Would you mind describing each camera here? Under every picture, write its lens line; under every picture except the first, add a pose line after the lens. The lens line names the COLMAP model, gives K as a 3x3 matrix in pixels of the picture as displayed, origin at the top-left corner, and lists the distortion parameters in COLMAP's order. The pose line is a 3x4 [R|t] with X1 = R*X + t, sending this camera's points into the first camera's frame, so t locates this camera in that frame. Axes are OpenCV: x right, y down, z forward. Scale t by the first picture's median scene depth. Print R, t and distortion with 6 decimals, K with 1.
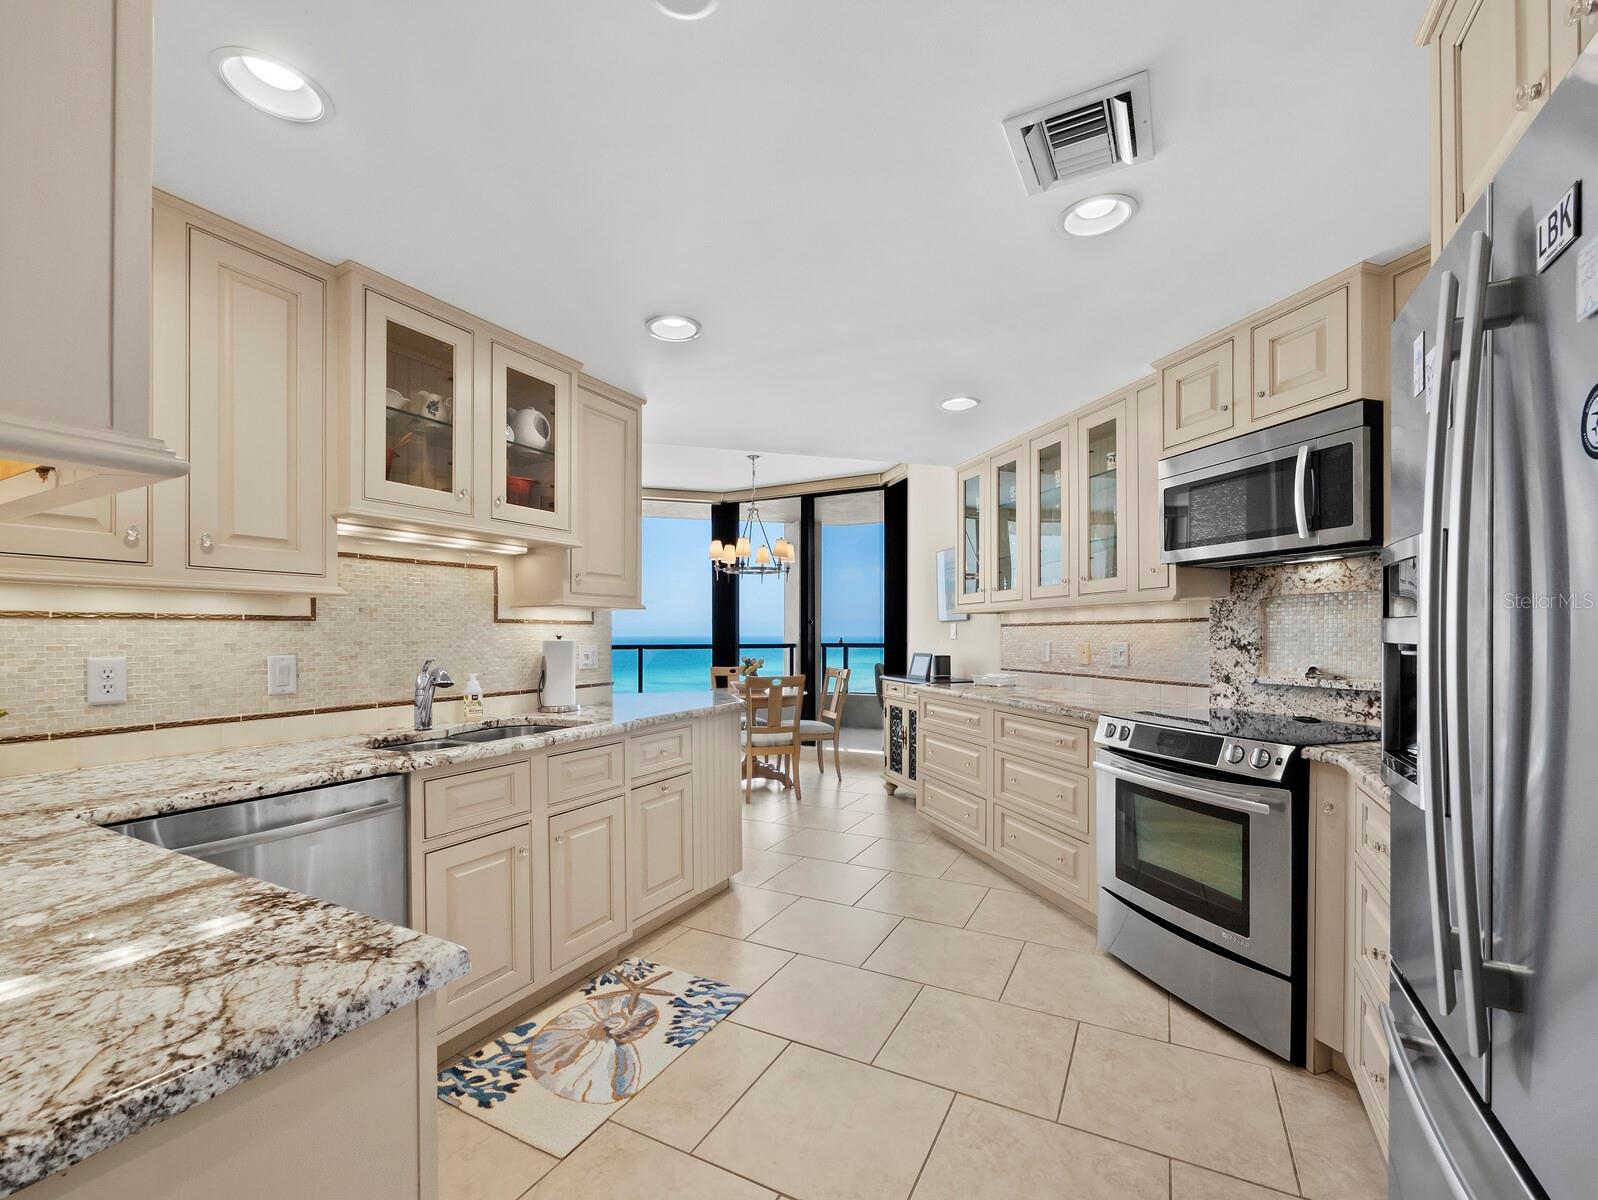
lens RADIAL K [[682.3, 0, 800.0], [0, 682.3, 635.2], [0, 0, 1]] dist [0.004584, 0.000320]
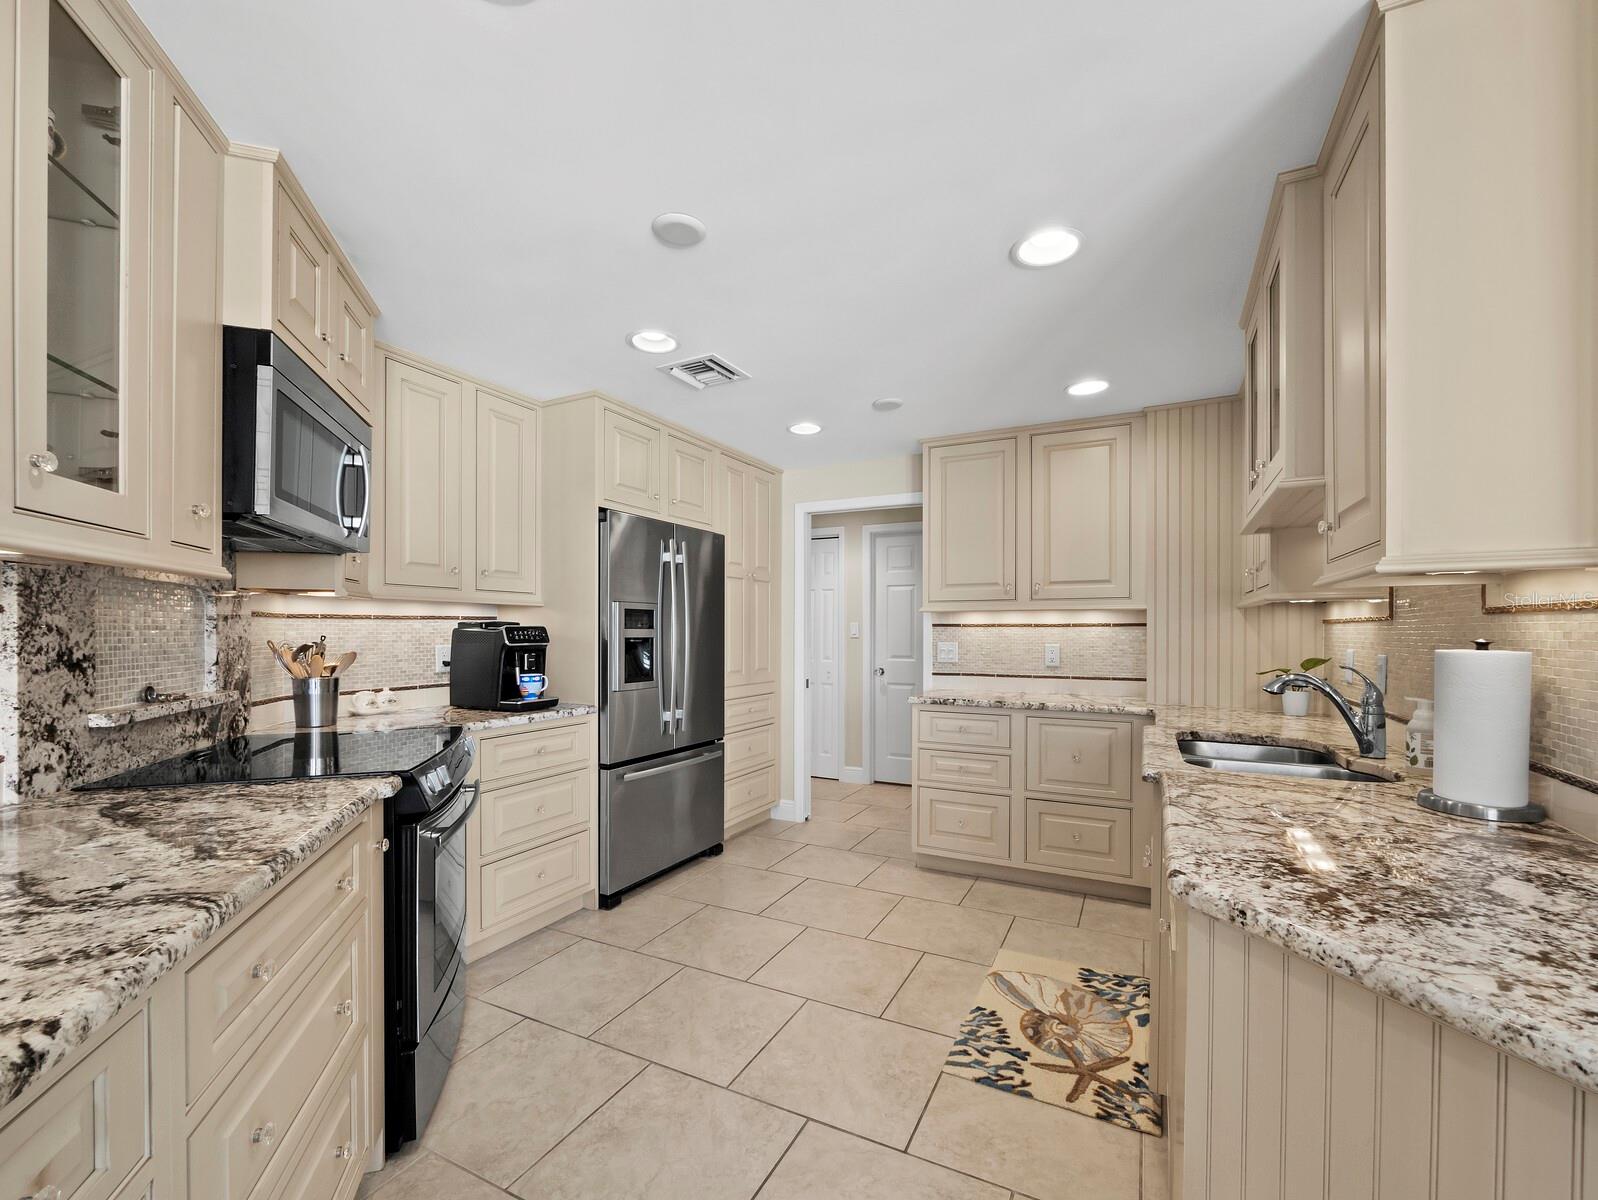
lens RADIAL K [[682.3, 0, 797.6], [0, 682.3, 633.1], [0, 0, 1]] dist [0.004584, 0.000320]
pose [[-0.999808, 0.004753, -0.019003, 0.100320], [0.004690, 0.999983, 0.003362, -0.006631], [0.019018, 0.003272, -0.999814, 1.557754]]
